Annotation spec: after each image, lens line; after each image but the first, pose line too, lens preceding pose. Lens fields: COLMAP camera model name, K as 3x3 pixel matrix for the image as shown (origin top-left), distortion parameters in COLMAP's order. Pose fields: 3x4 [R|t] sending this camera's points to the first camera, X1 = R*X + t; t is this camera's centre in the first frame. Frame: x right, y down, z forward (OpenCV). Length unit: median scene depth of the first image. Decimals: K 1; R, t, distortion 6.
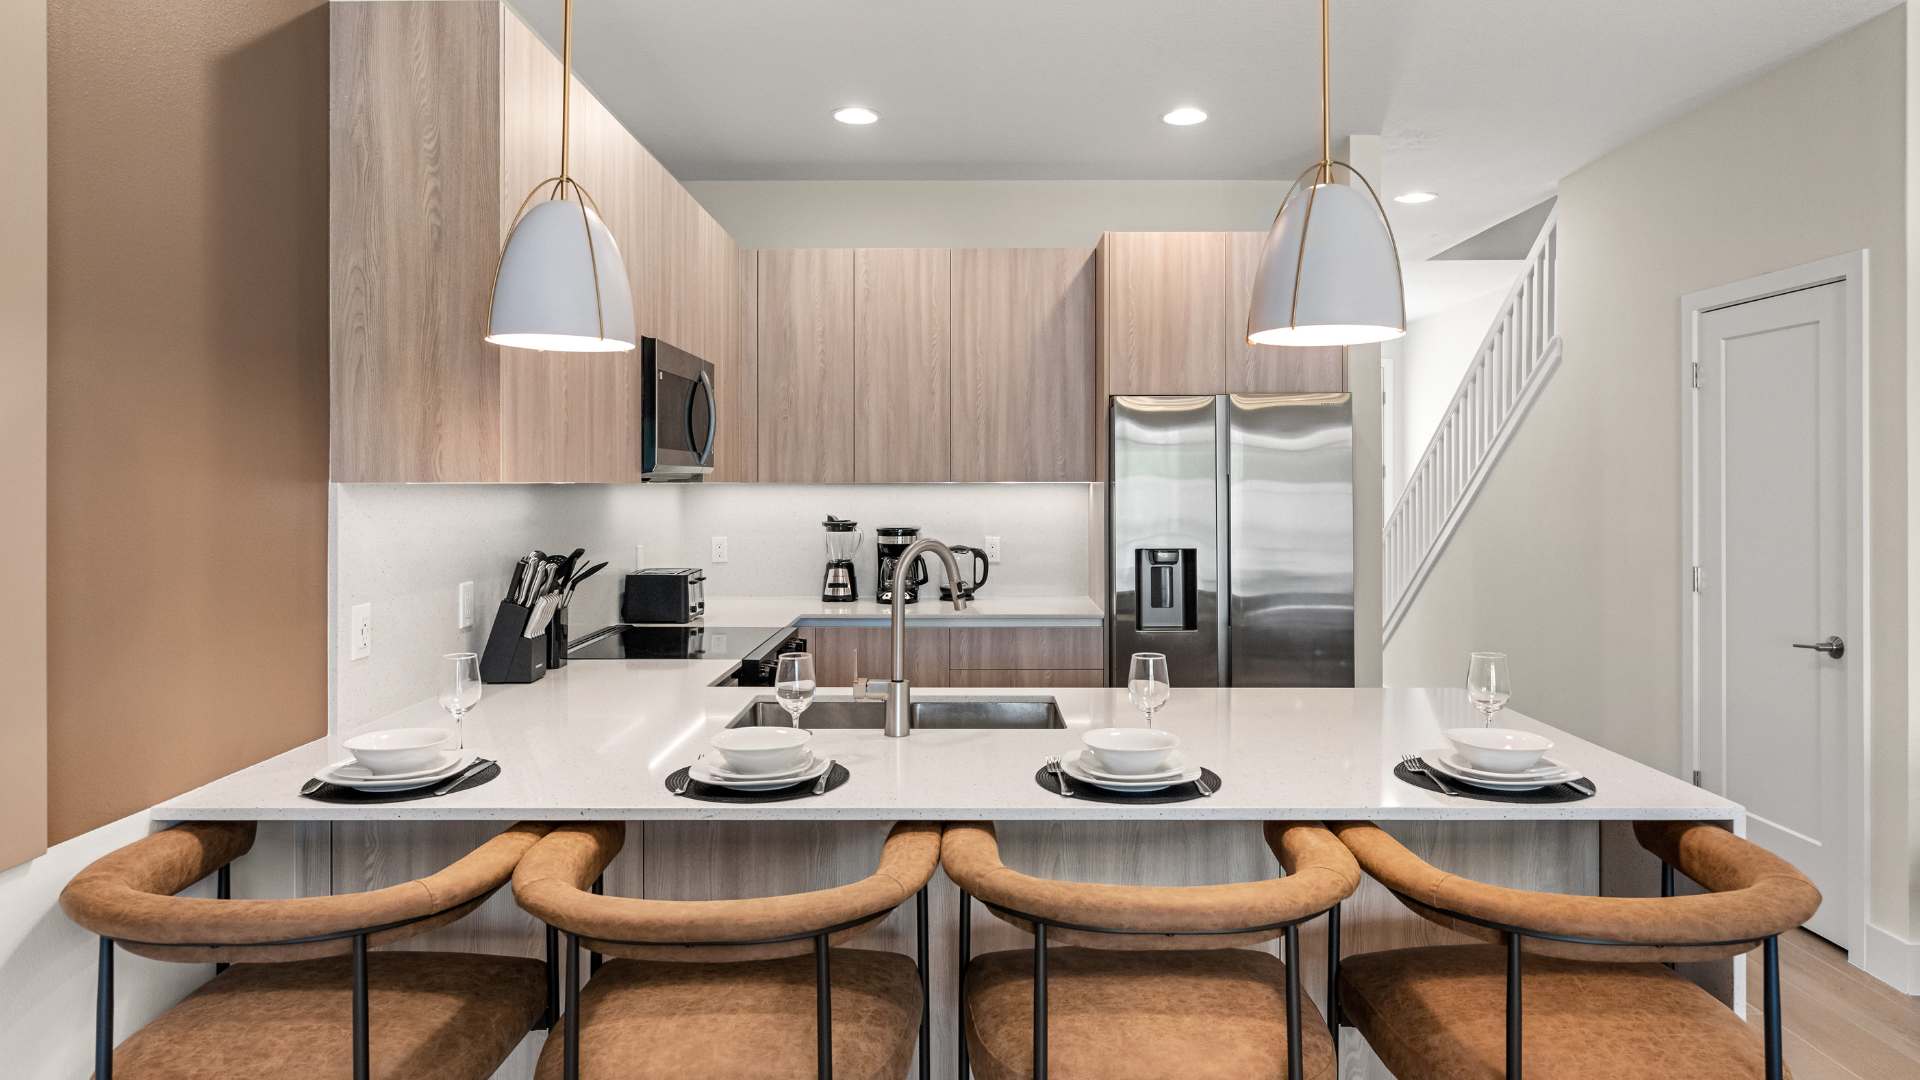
lens RADIAL K [[1144.5, 0, 961.6], [0, 1144.5, 479.9], [0, 0, 1]] dist [0.003812, 0.001457]
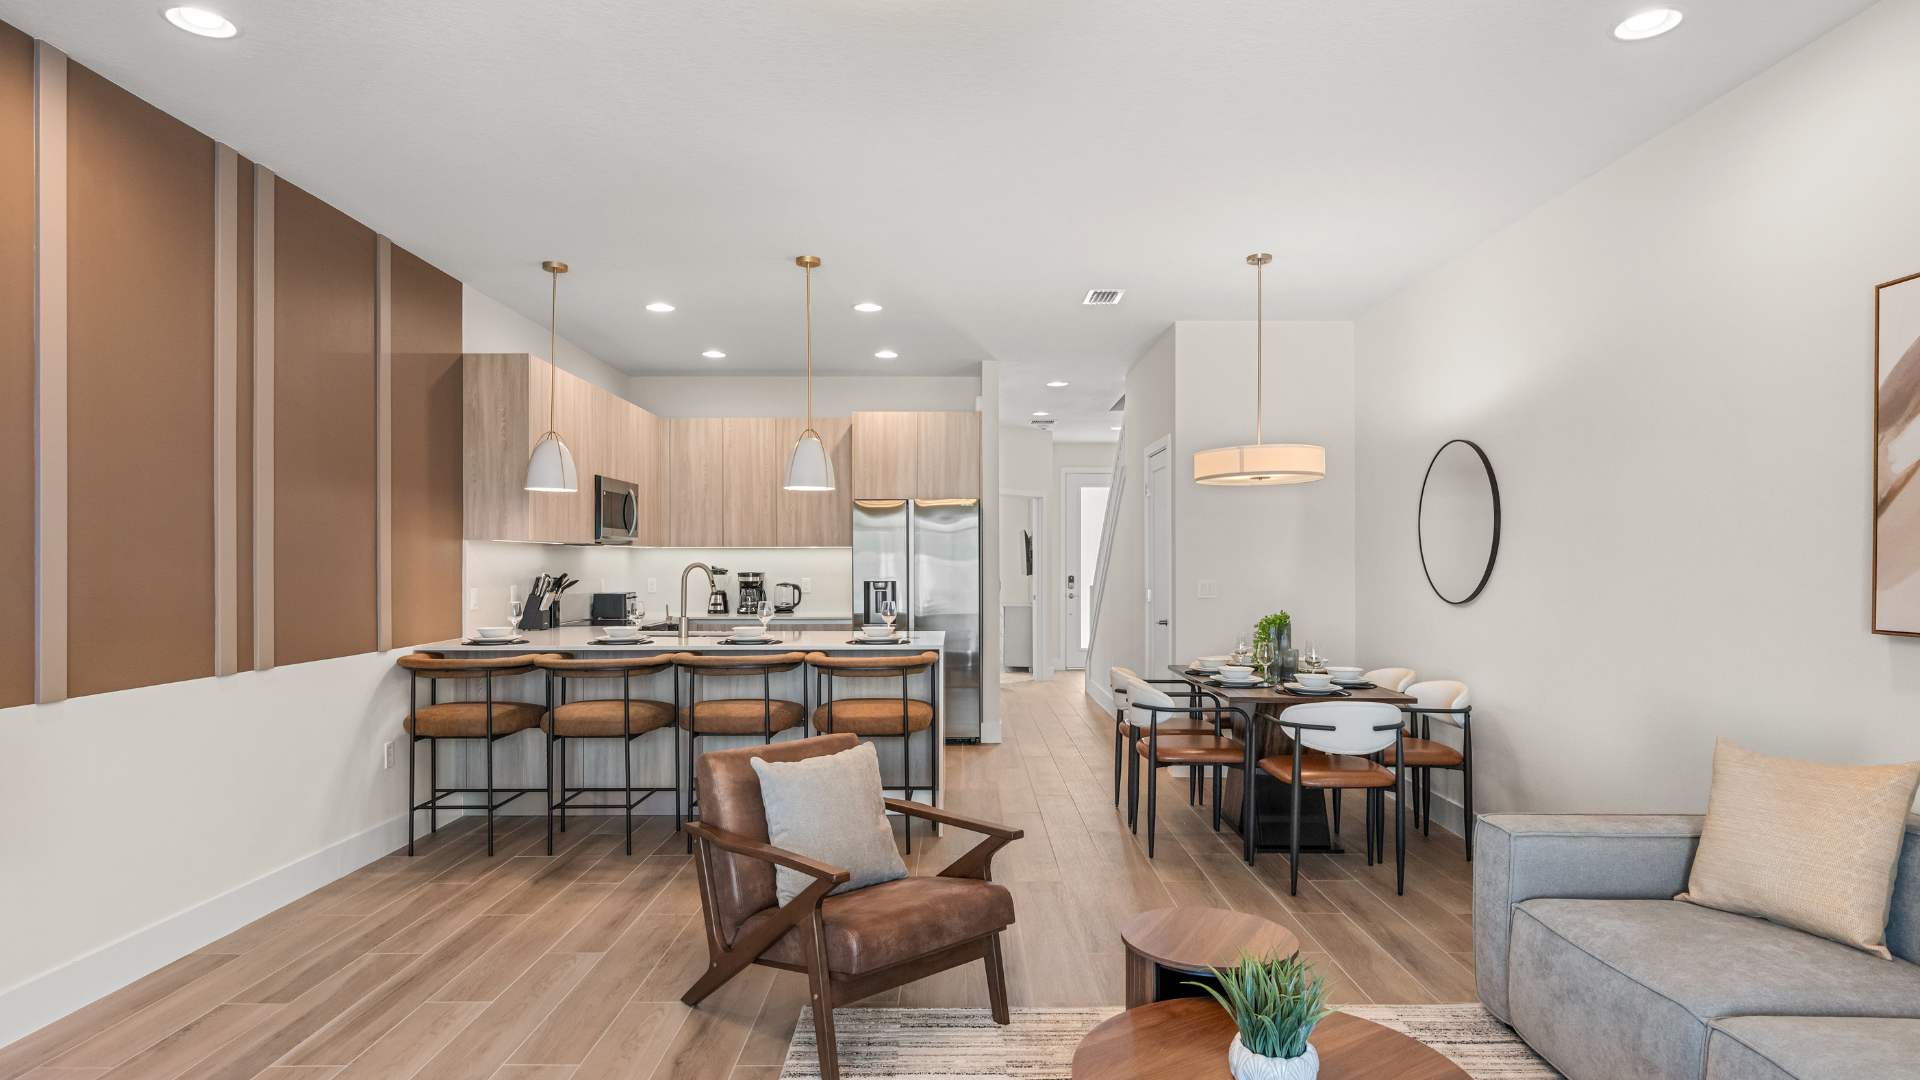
lens RADIAL K [[1071.0, 0, 958.6], [0, 1071.0, 563.6], [0, 0, 1]] dist [-0.002871, -0.000105]
pose [[0.999999, 0.000339, 0.001620, 0.294266], [-0.000346, 0.999991, 0.004186, 0.023180], [-0.001619, -0.004186, 0.999990, -0.741928]]
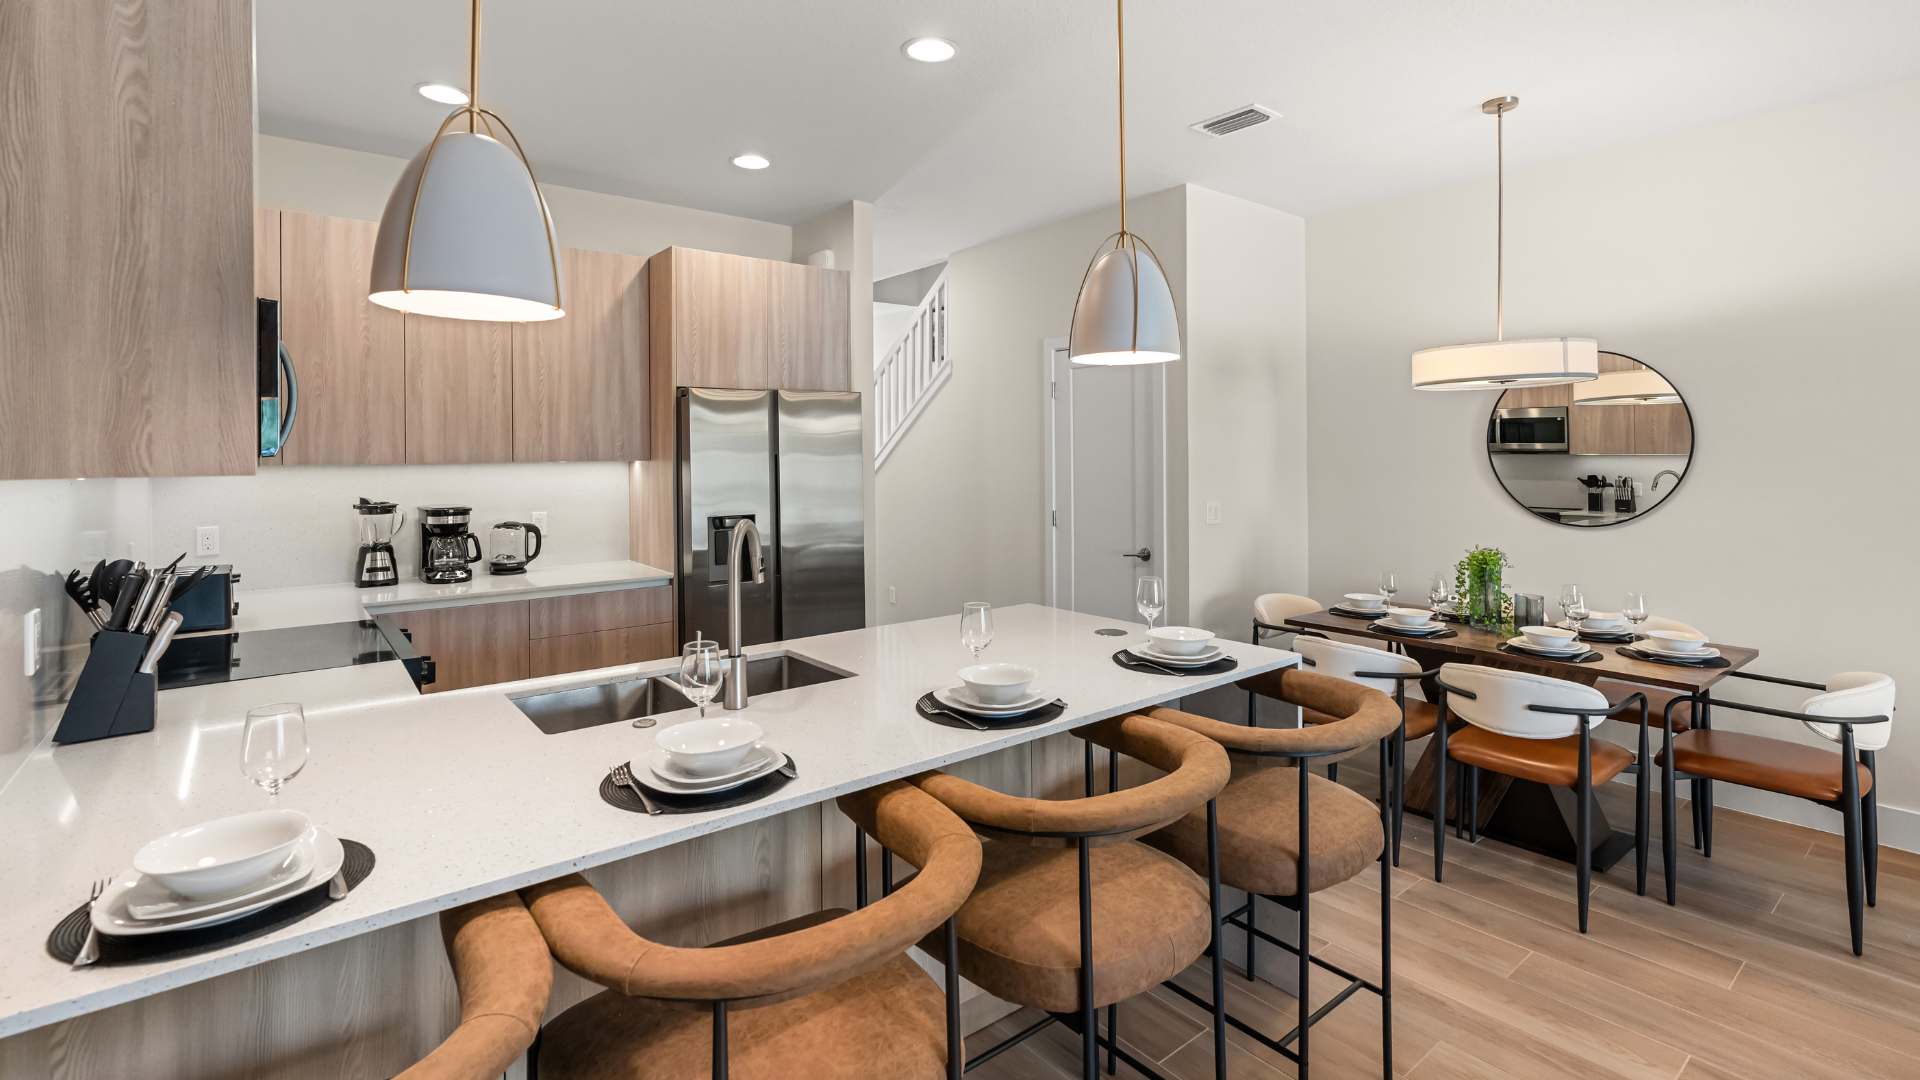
lens RADIAL K [[876.1, 0, 950.3], [0, 876.1, 451.1], [0, 0, 1]] dist [0.001308, 0.000198]
pose [[0.780244, -0.002842, 0.625469, -0.212264], [0.004684, 0.999988, -0.001299, -0.005549], [-0.625458, 0.003943, 0.780248, 0.128304]]
